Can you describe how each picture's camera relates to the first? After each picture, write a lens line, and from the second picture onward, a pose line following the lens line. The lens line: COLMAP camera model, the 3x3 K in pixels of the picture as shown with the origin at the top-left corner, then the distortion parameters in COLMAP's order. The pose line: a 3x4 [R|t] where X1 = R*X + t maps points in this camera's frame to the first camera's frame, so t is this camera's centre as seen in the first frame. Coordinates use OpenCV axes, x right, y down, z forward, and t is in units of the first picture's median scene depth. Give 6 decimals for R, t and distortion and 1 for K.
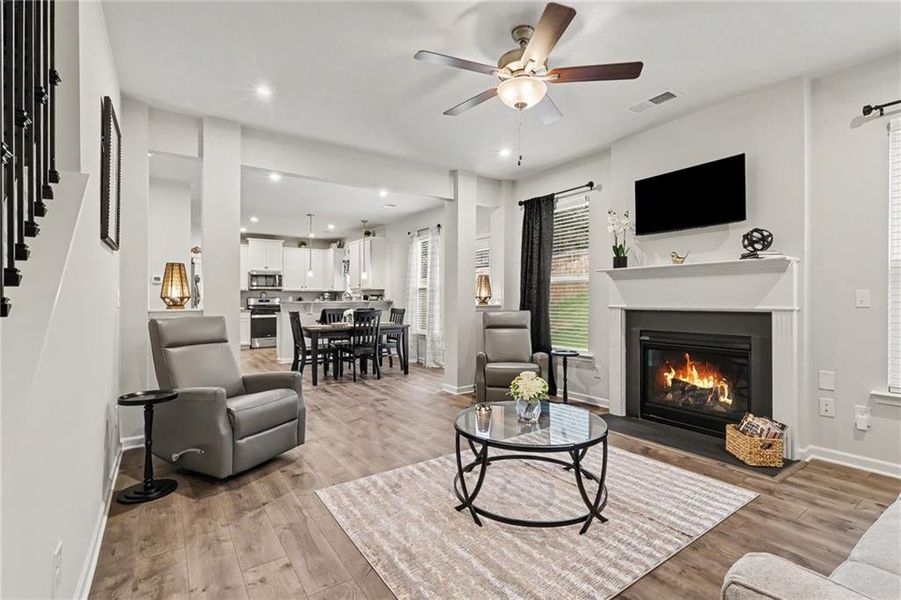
lens RADIAL K [[414.1, 0, 451.5], [0, 414.1, 299.3], [0, 0, 1]] dist [-0.007416, 0.001795]
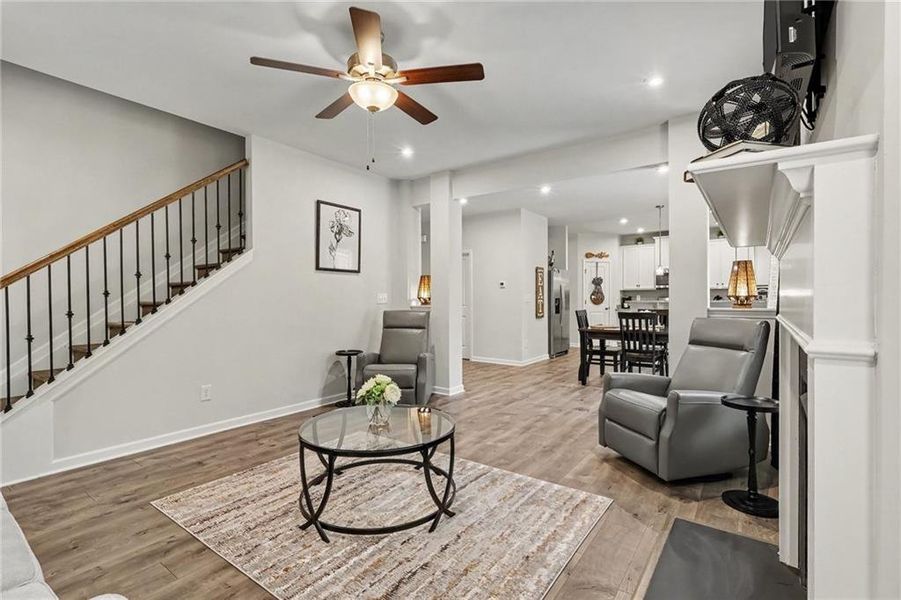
lens RADIAL K [[414.1, 0, 451.5], [0, 414.1, 299.3], [0, 0, 1]] dist [-0.007416, 0.001795]
pose [[0.325461, 0.003643, -0.945549, 0.466698], [0.000212, 0.999992, 0.003926, -0.003006], [0.945556, -0.001479, 0.325457, 0.337303]]
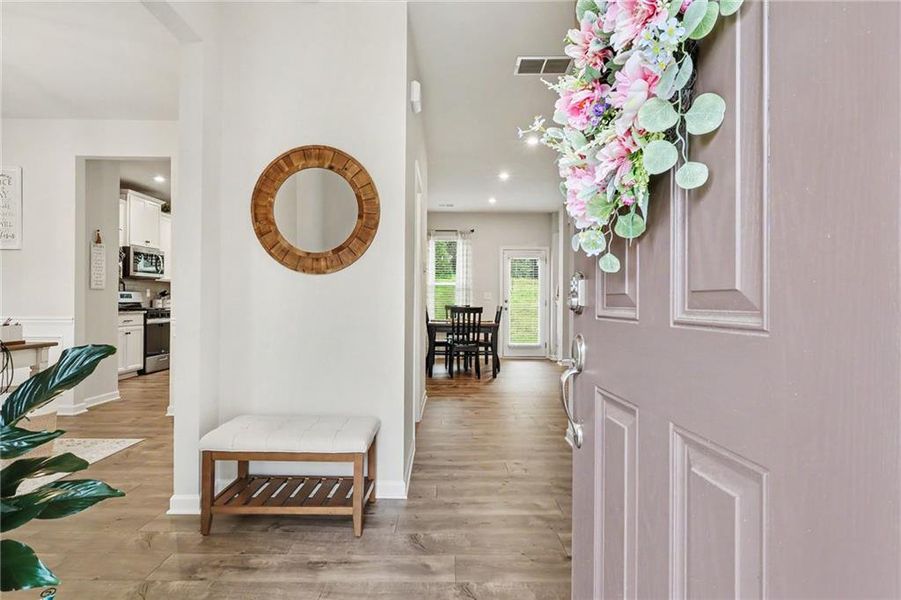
lens RADIAL K [[470.6, 0, 450.5], [0, 470.6, 300.0], [0, 0, 1]] dist [0.003072, 0.001329]
pose [[0.562560, 0.006565, 0.826731, -1.262066], [-0.006022, 0.999974, -0.003843, 0.015648], [-0.826735, -0.002817, 0.562585, 0.373685]]
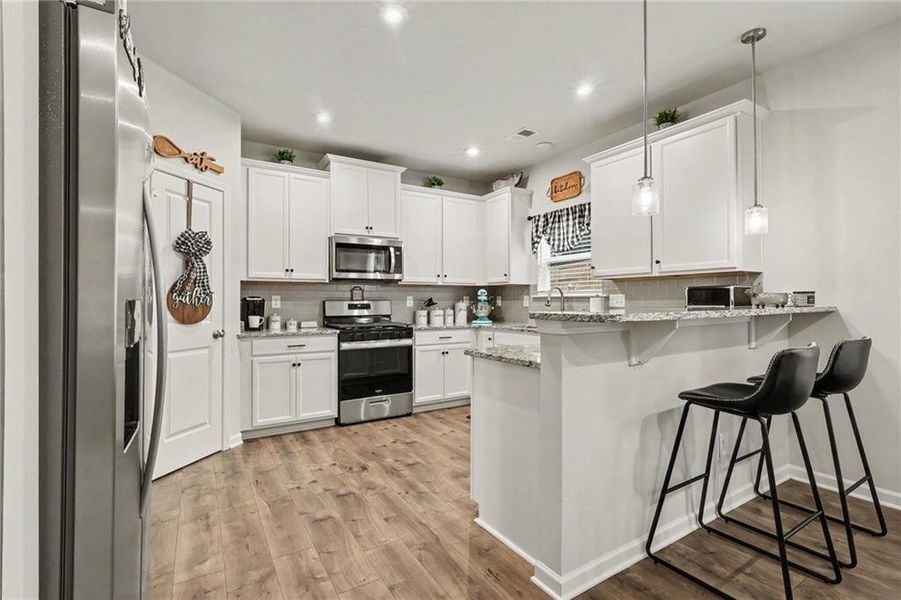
lens RADIAL K [[420.0, 0, 450.5], [0, 420.0, 300.0], [0, 0, 1]] dist [0.000124, 0.000393]
pose [[0.998350, -0.000258, -0.057415, -0.553089], [-0.000098, 0.999981, -0.006182, -0.000947], [0.057415, 0.006178, 0.998331, 0.938592]]
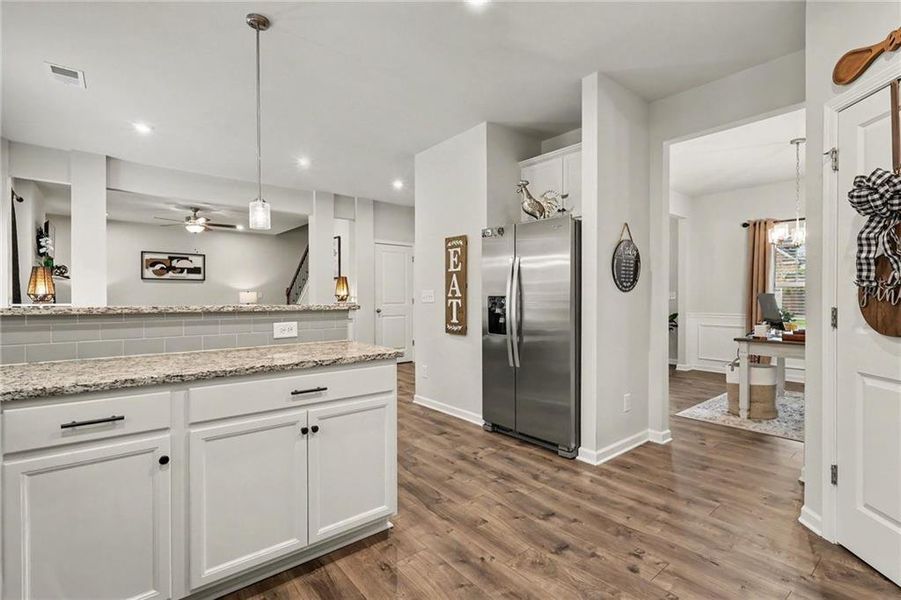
lens RADIAL K [[414.1, 0, 451.5], [0, 414.1, 299.3], [0, 0, 1]] dist [-0.007416, 0.001795]
pose [[-0.996486, 0.003659, -0.083675, -0.573677], [0.002839, 0.999947, 0.009912, -0.002816], [0.083706, 0.009639, -0.996444, 1.655227]]
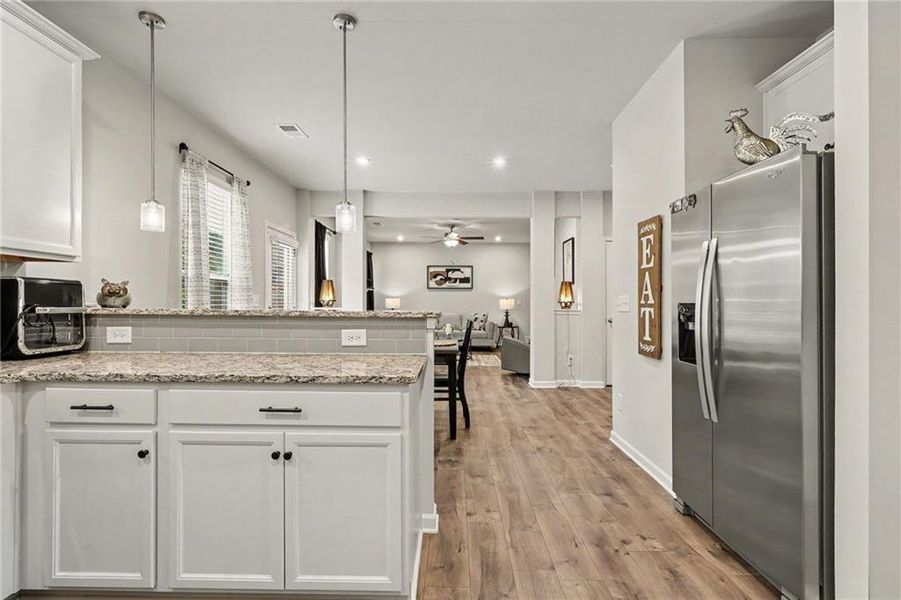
lens RADIAL K [[414.1, 0, 451.5], [0, 414.1, 299.3], [0, 0, 1]] dist [-0.007416, 0.001795]
pose [[-0.814448, 0.003398, 0.580226, -0.723924], [-0.001827, 0.999963, -0.008421, -0.001286], [-0.580233, -0.007918, -0.814412, 1.507310]]
